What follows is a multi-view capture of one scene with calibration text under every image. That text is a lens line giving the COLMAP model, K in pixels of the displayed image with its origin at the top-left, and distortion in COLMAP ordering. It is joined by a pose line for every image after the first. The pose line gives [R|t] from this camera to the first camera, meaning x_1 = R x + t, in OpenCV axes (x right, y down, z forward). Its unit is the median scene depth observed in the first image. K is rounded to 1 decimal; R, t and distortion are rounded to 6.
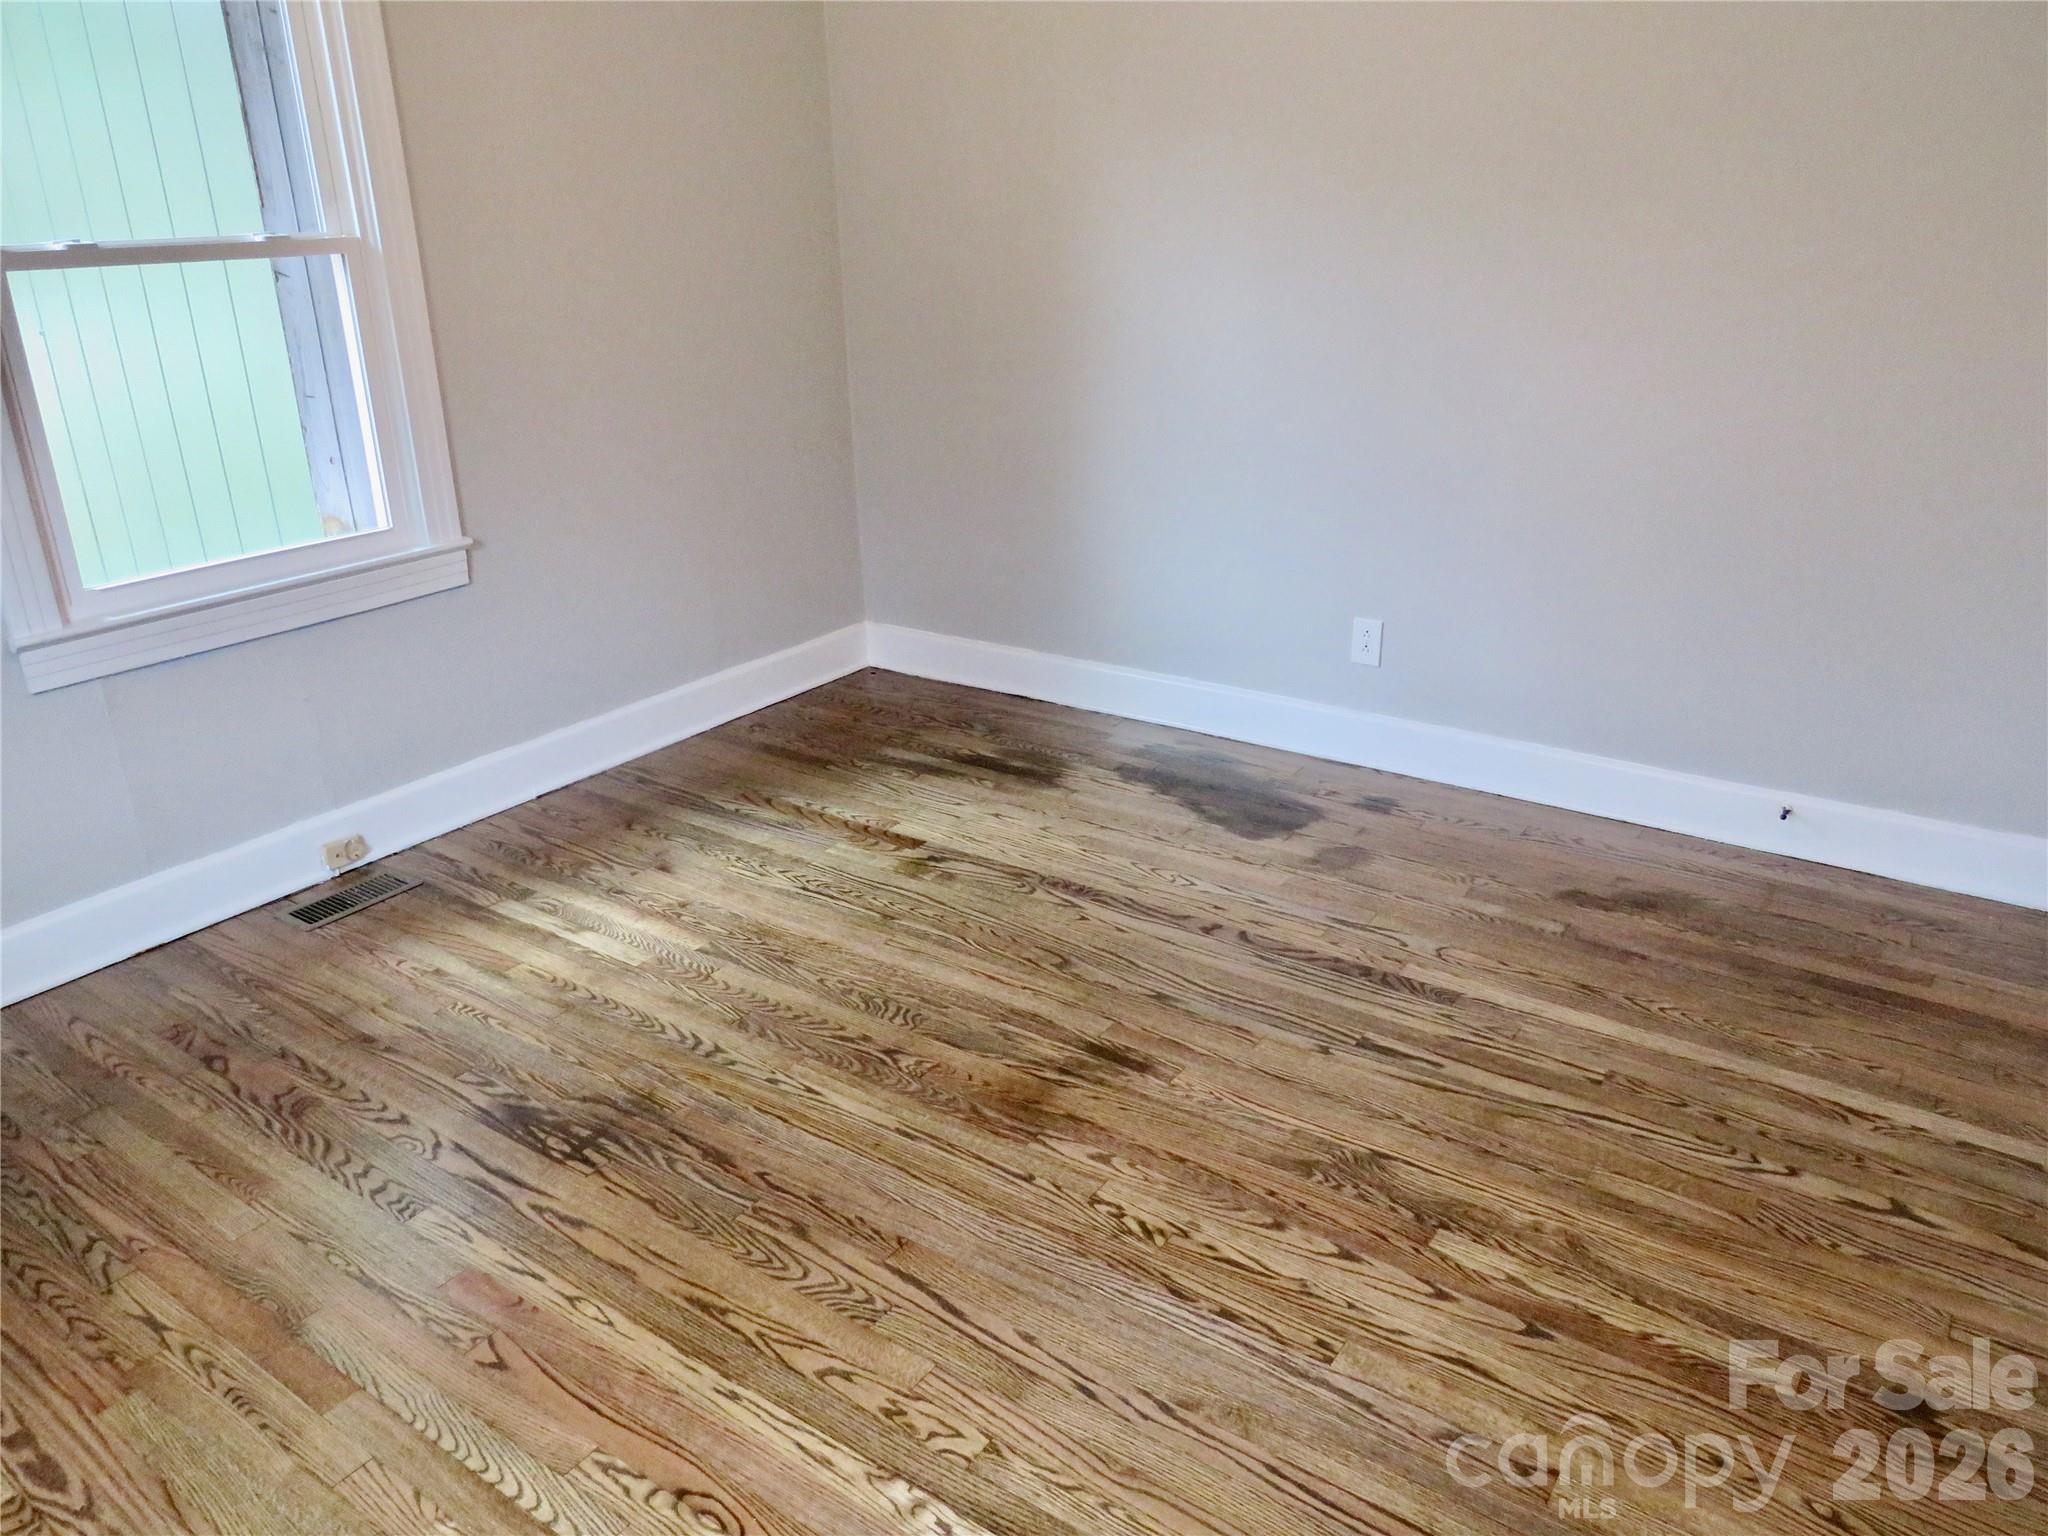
lens RADIAL K [[1429.4, 0, 1016.0], [0, 1429.4, 807.7], [0, 0, 1]] dist [-0.034462, -0.008193]
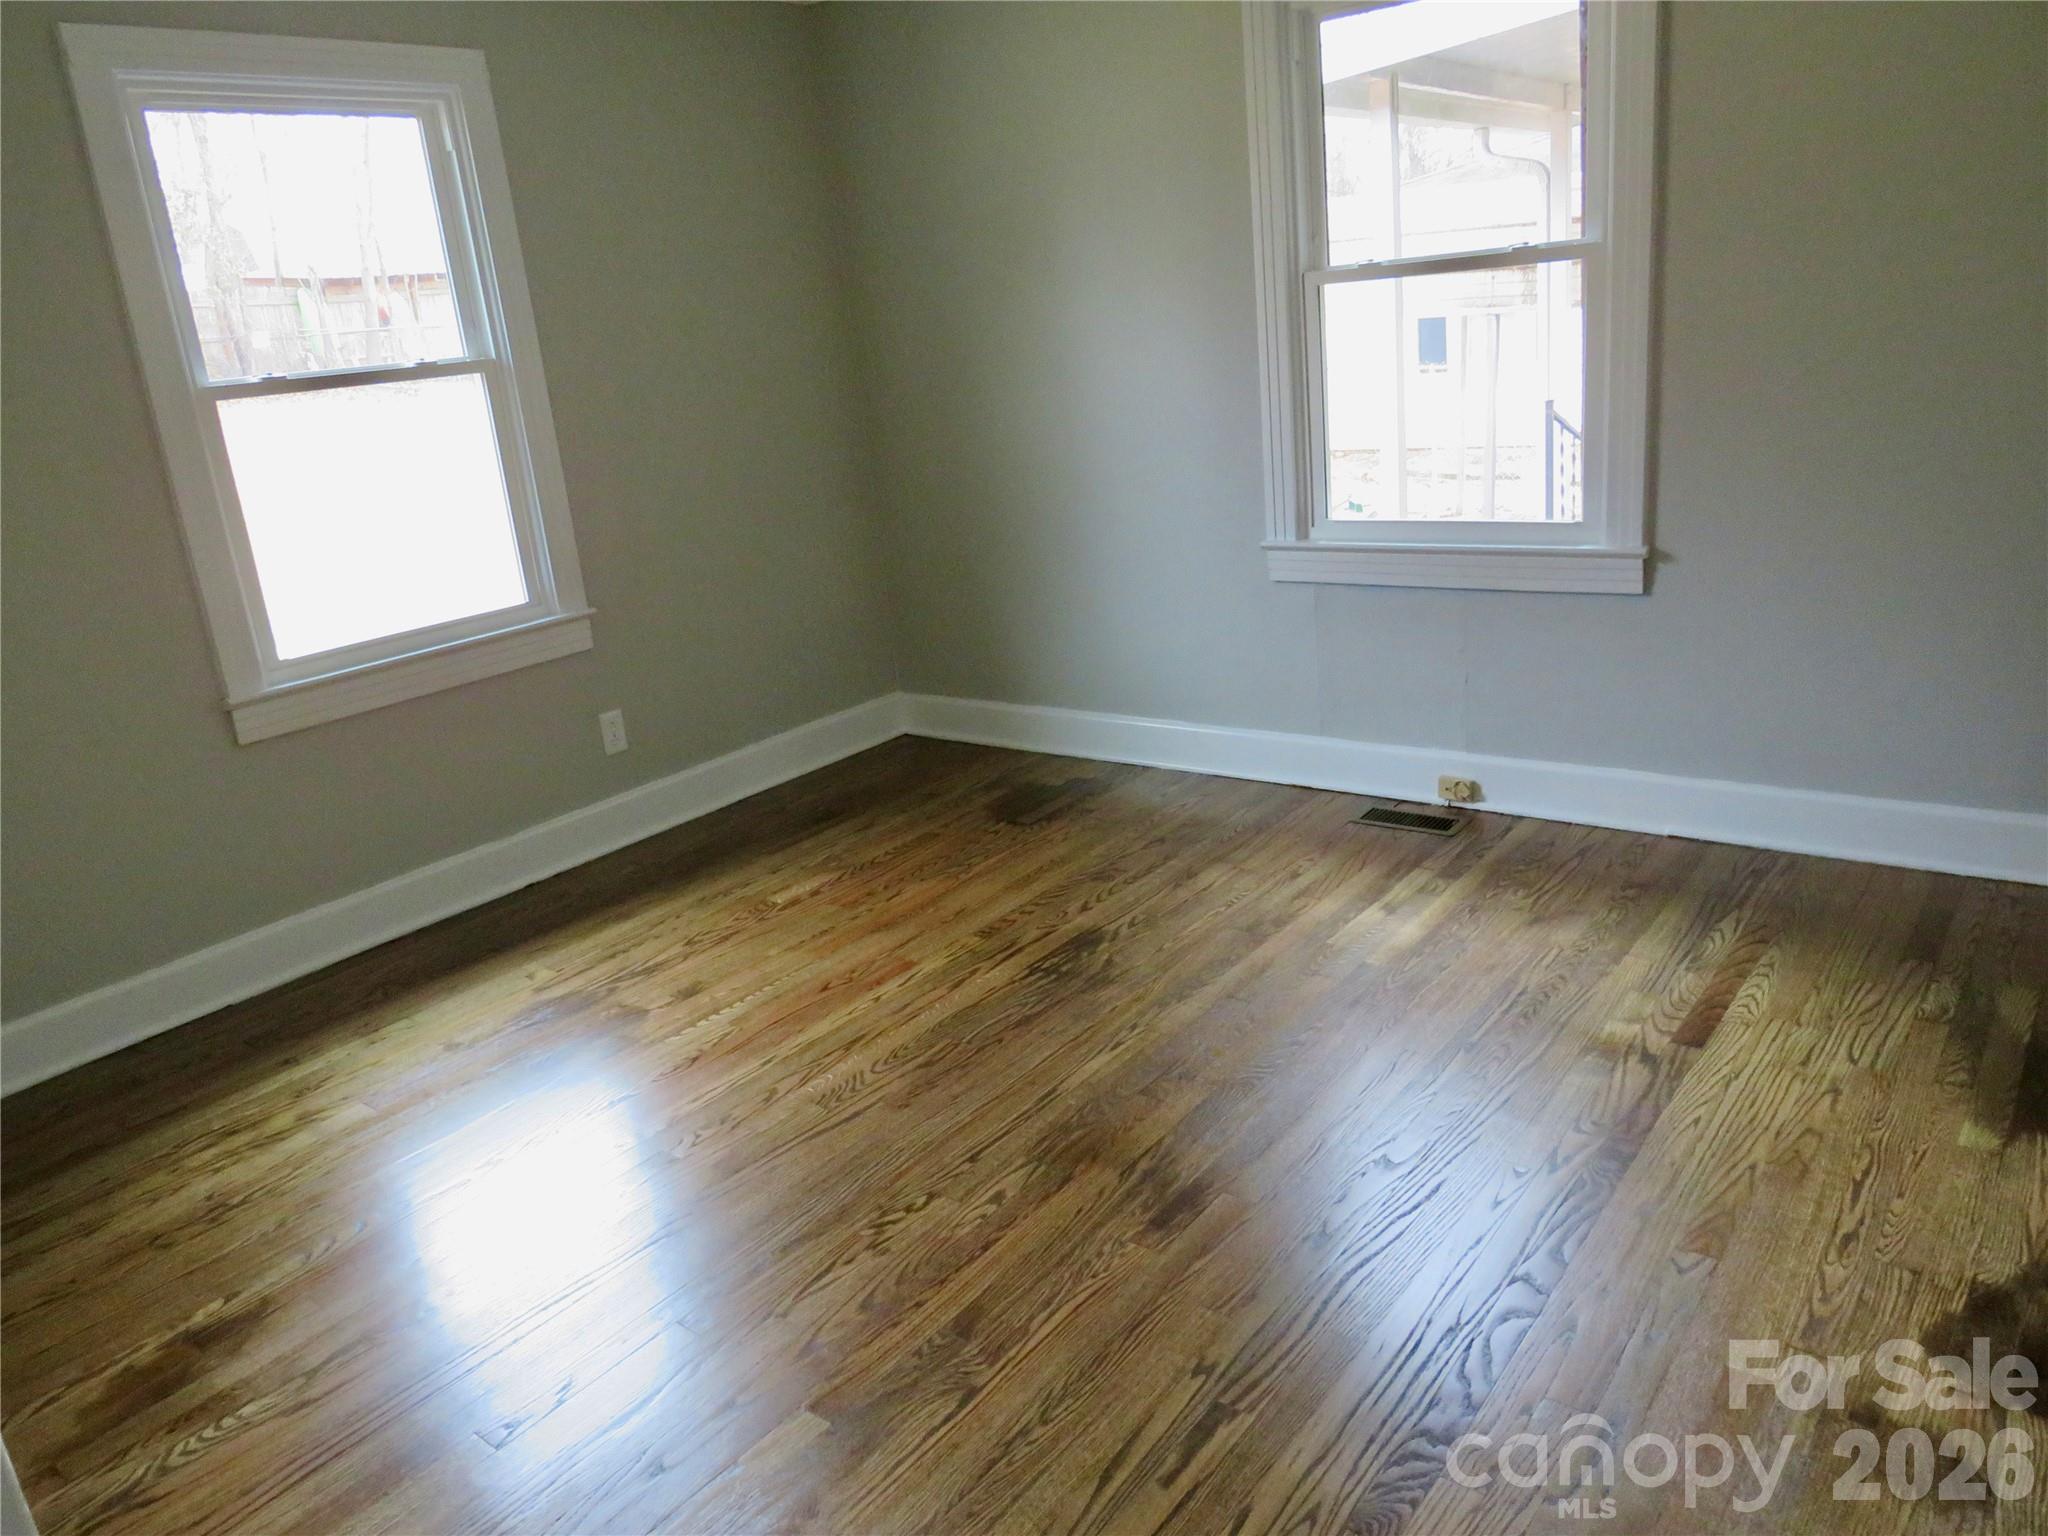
lens RADIAL K [[1430.3, 0, 957.0], [0, 1430.3, 718.4], [0, 0, 1]] dist [0.041658, -0.001145]
pose [[-0.055876, 0.285923, -0.956622, 0.708403], [-0.308263, 0.906369, 0.288909, -0.258692], [0.949659, 0.311034, 0.037495, 0.640137]]
